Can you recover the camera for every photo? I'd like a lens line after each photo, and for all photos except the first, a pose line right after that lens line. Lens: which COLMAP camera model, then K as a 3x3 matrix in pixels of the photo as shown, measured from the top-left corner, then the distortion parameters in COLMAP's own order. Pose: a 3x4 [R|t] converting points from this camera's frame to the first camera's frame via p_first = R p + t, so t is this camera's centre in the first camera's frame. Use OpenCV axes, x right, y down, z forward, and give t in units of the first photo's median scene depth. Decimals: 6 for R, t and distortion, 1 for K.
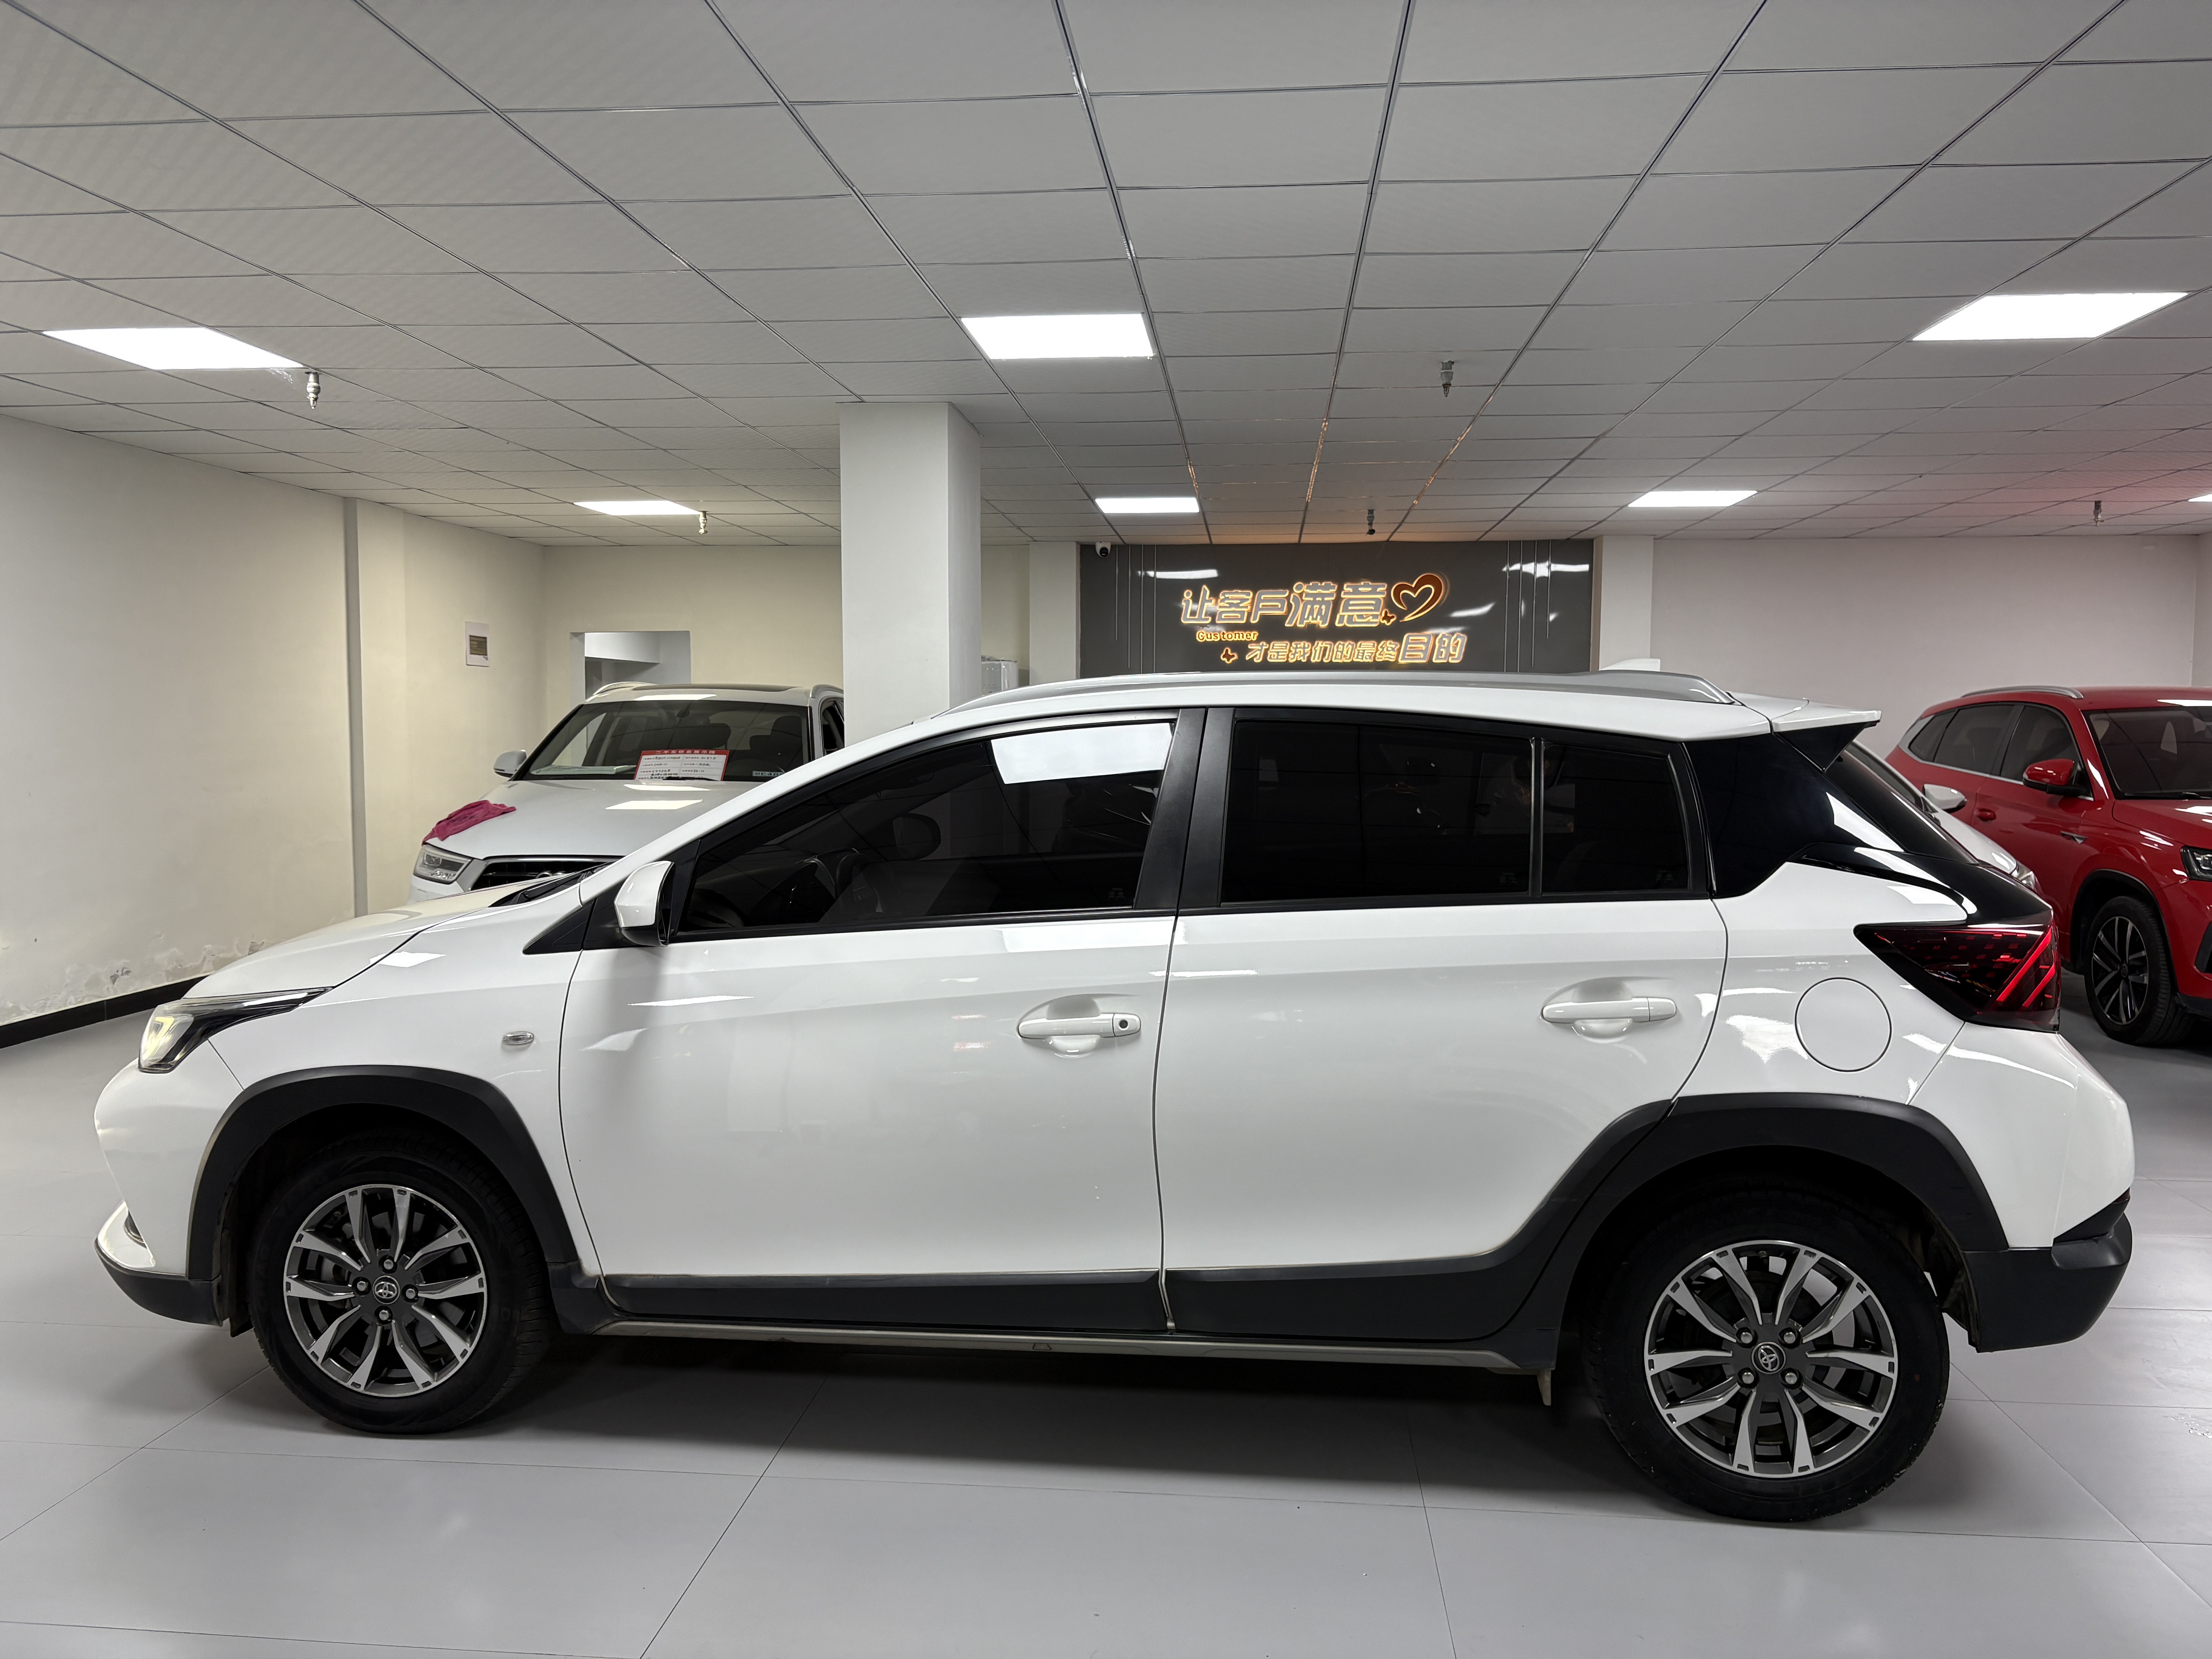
lens RADIAL K [[1650.5, 0, 1091.1], [0, 1650.5, 834.6], [0, 0, 1]] dist [0.066063, -0.069174]
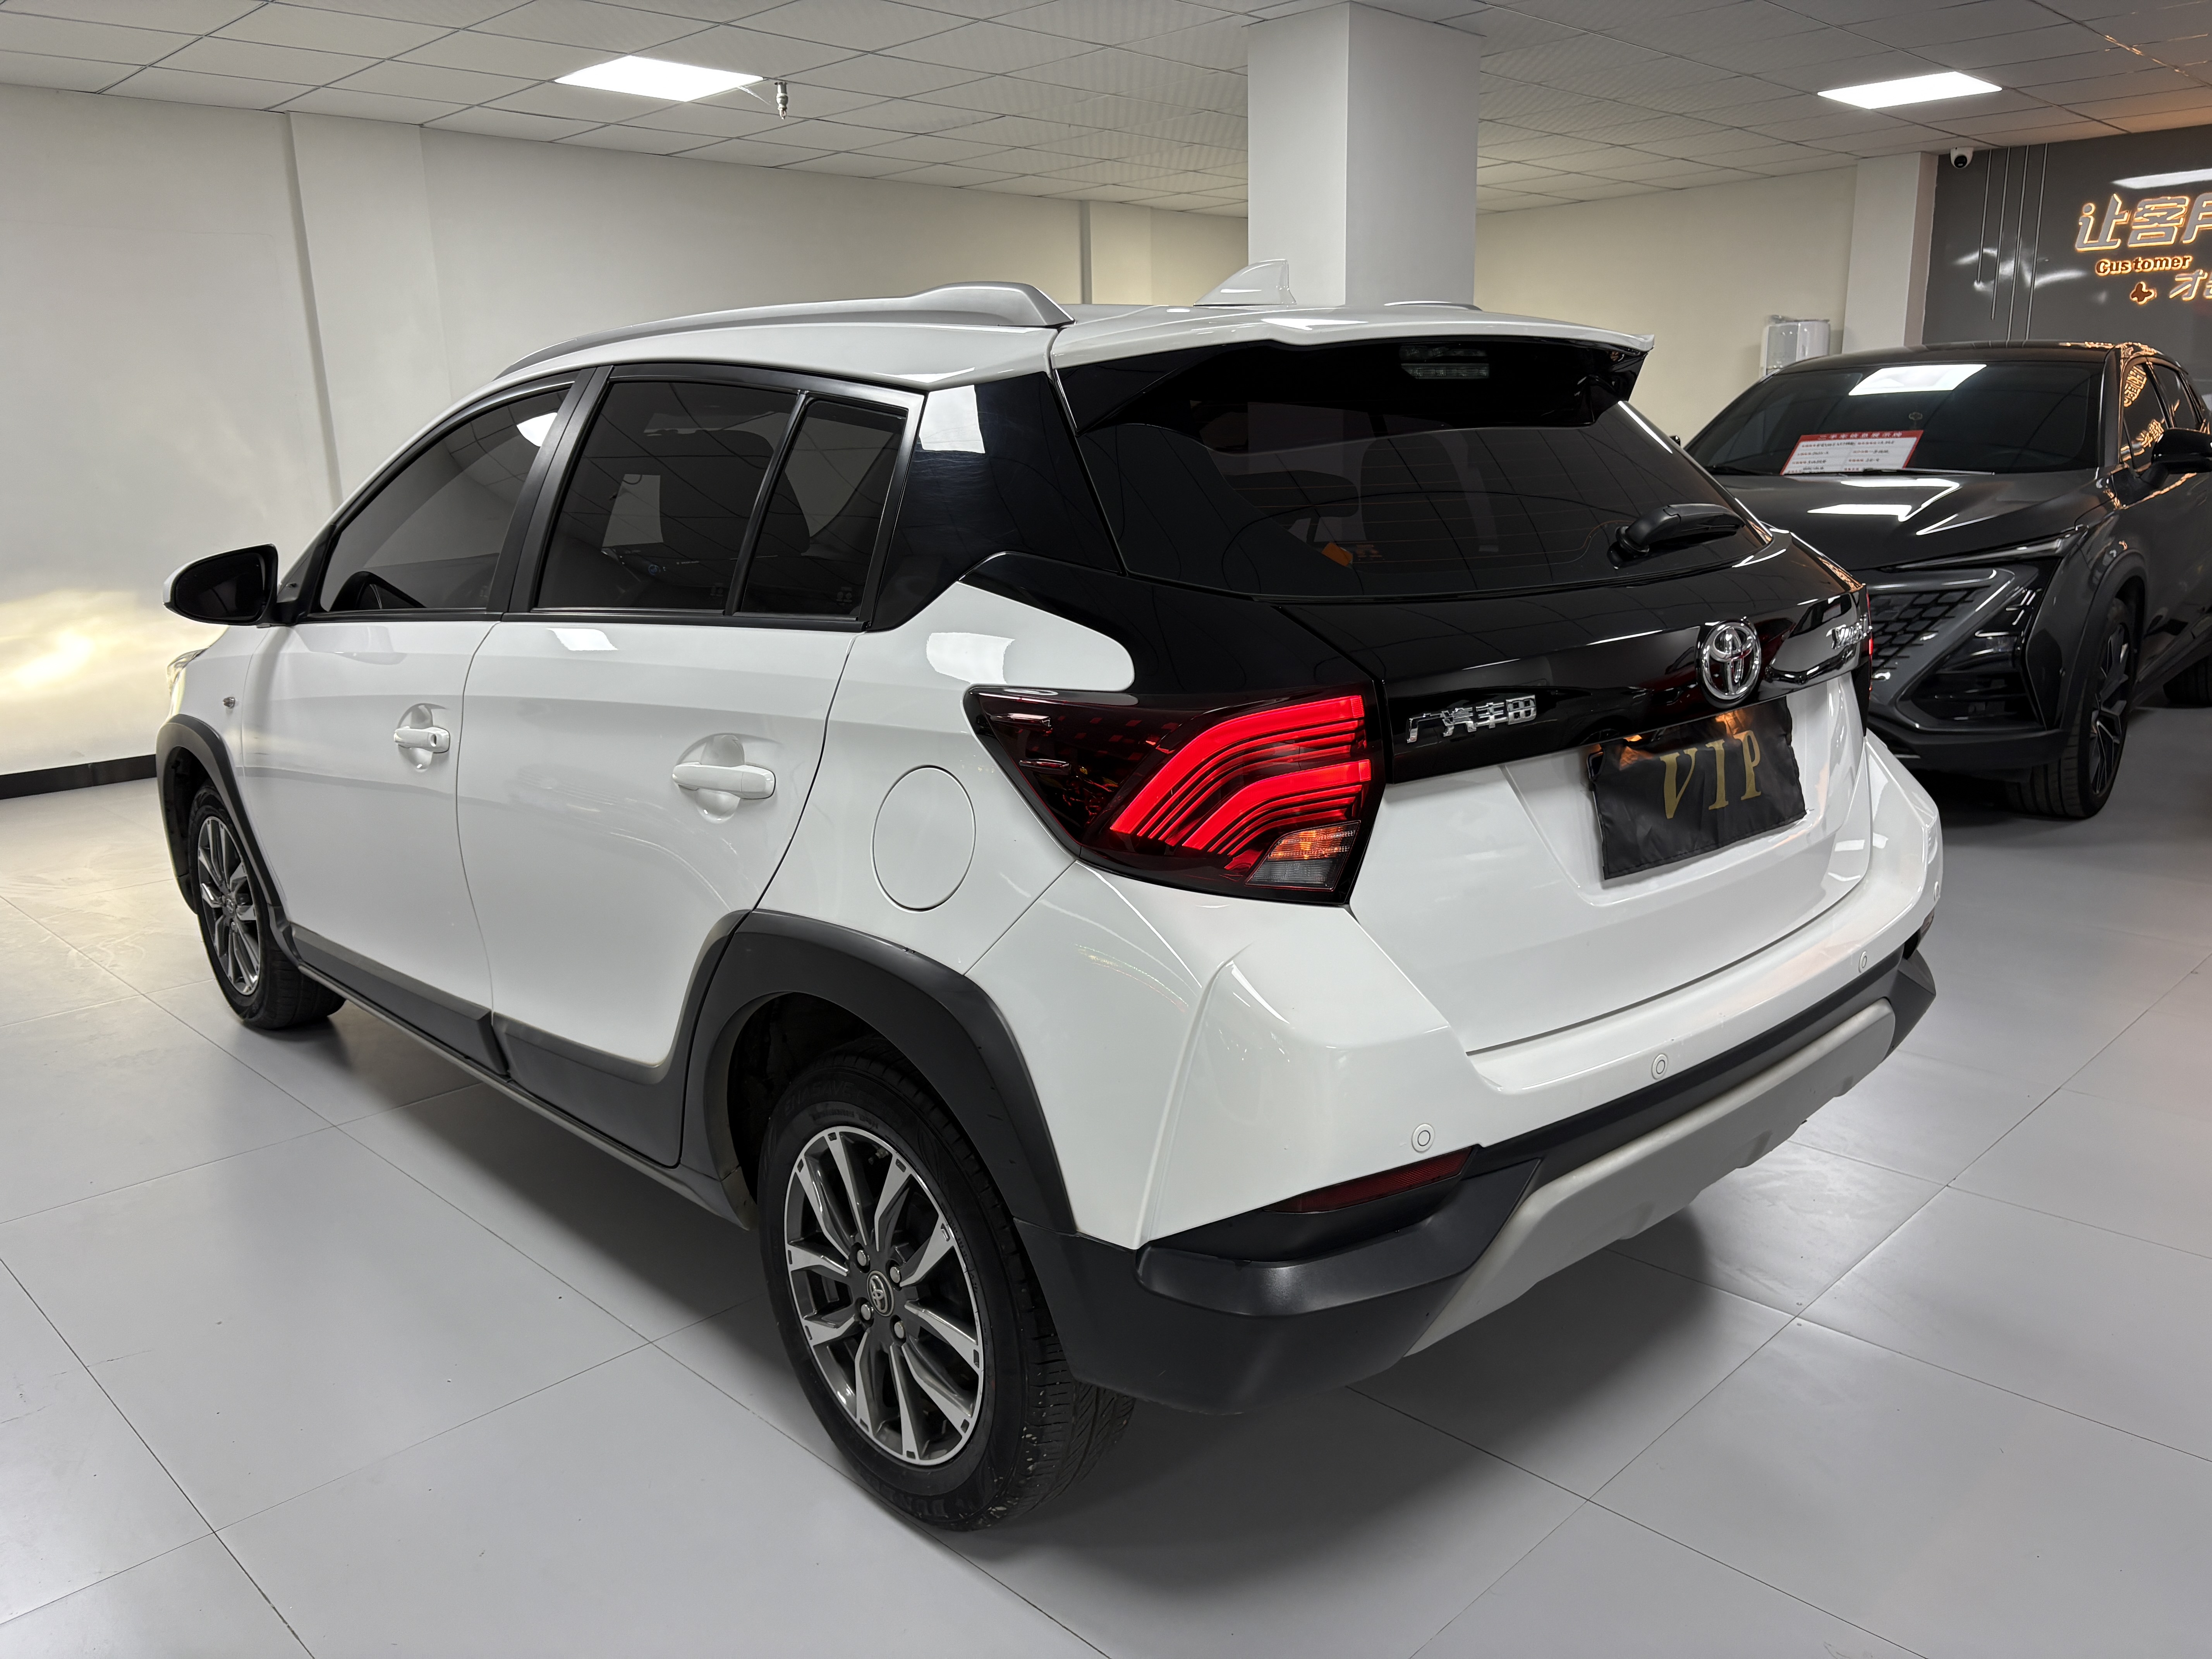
lens RADIAL K [[1666.8, 0, 1110.8], [0, 1666.8, 834.2], [0, 0, 1]] dist [0.030292, -0.048212]
pose [[0.775761, 0.125597, -0.618401, 0.215594], [-0.016107, 0.983614, 0.179567, -0.000698], [0.630821, -0.129340, 0.765072, 0.133605]]
